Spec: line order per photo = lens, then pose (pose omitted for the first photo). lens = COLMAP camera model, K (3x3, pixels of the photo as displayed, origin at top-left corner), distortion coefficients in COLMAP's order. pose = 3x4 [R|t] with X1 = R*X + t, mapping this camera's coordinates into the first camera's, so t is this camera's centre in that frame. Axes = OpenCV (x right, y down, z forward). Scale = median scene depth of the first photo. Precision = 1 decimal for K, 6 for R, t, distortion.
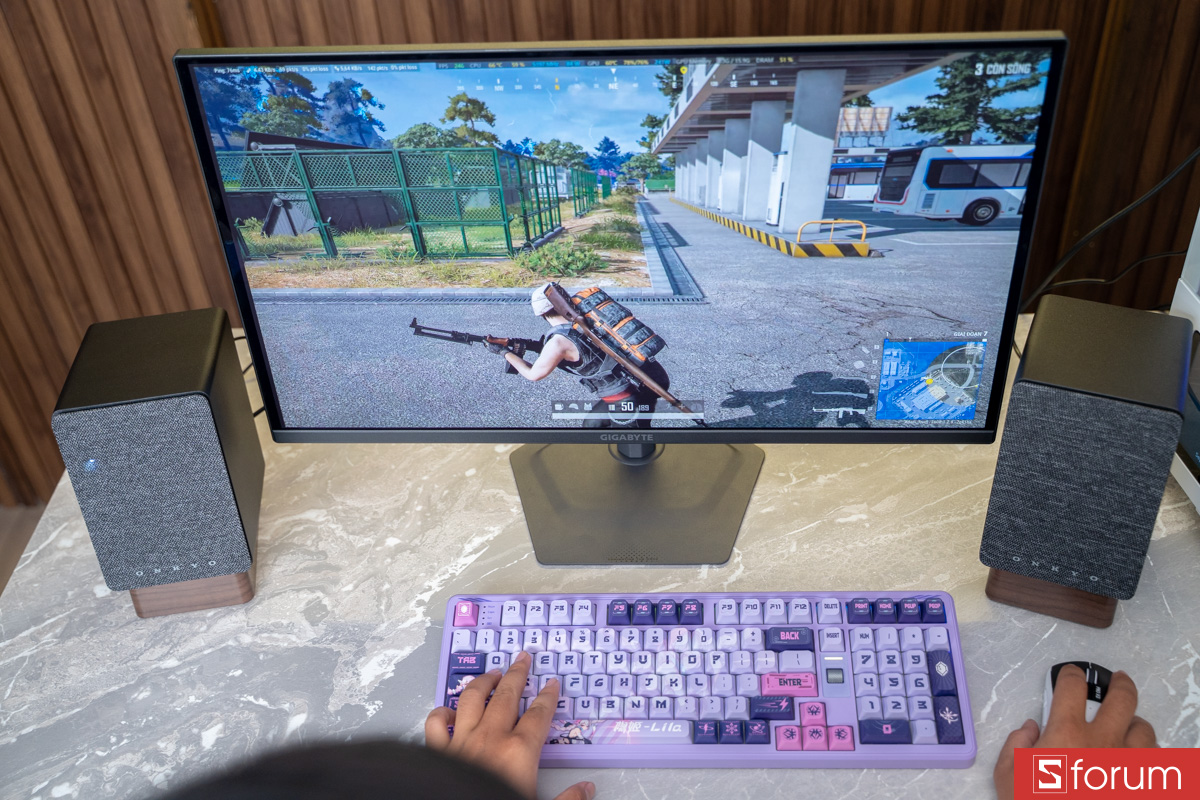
lens RADIAL K [[1395.5, 0, 623.8], [0, 1395.5, 425.0], [0, 0, 1]] dist [0.008784, 0.000000]
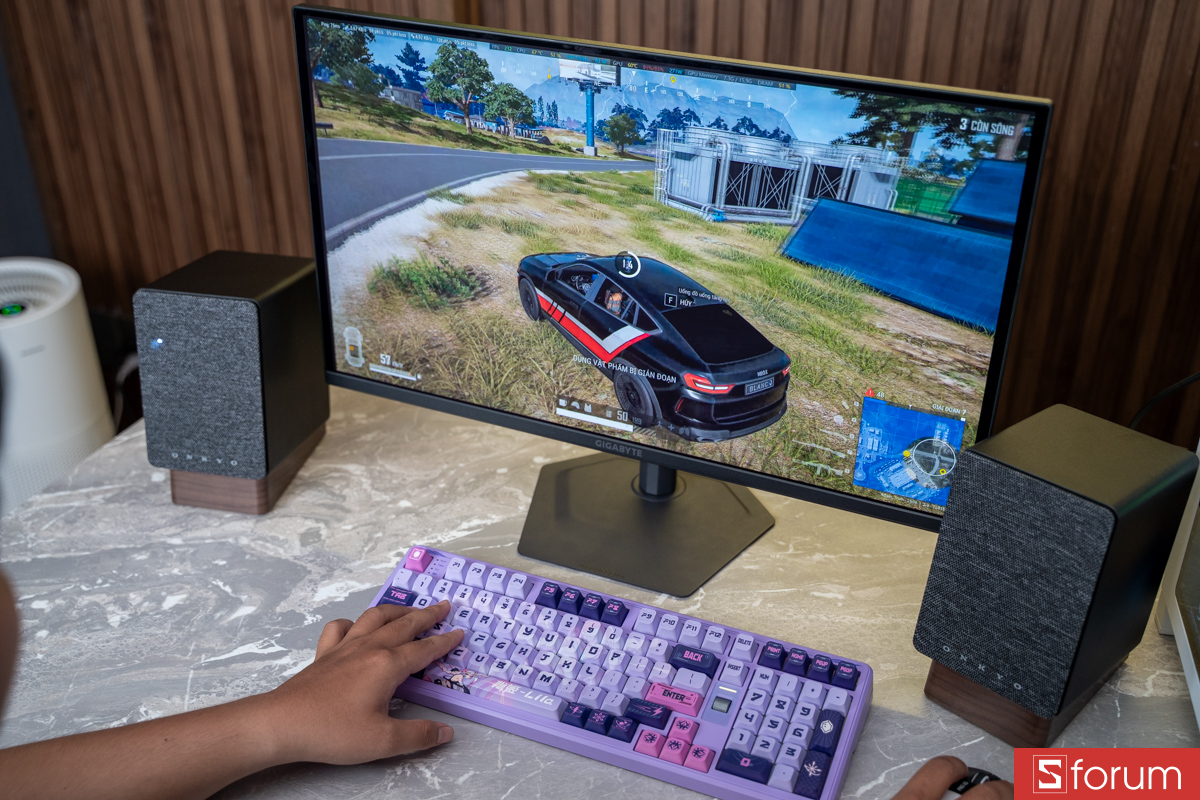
lens RADIAL K [[1395.5, 0, 598.7], [0, 1395.5, 422.9], [0, 0, 1]] dist [0.008784, 0.000000]
pose [[0.929820, 0.227025, -0.289647, 0.304920], [-0.273788, 0.952659, -0.132216, 0.141599], [0.245919, 0.202238, 0.947958, 0.005644]]
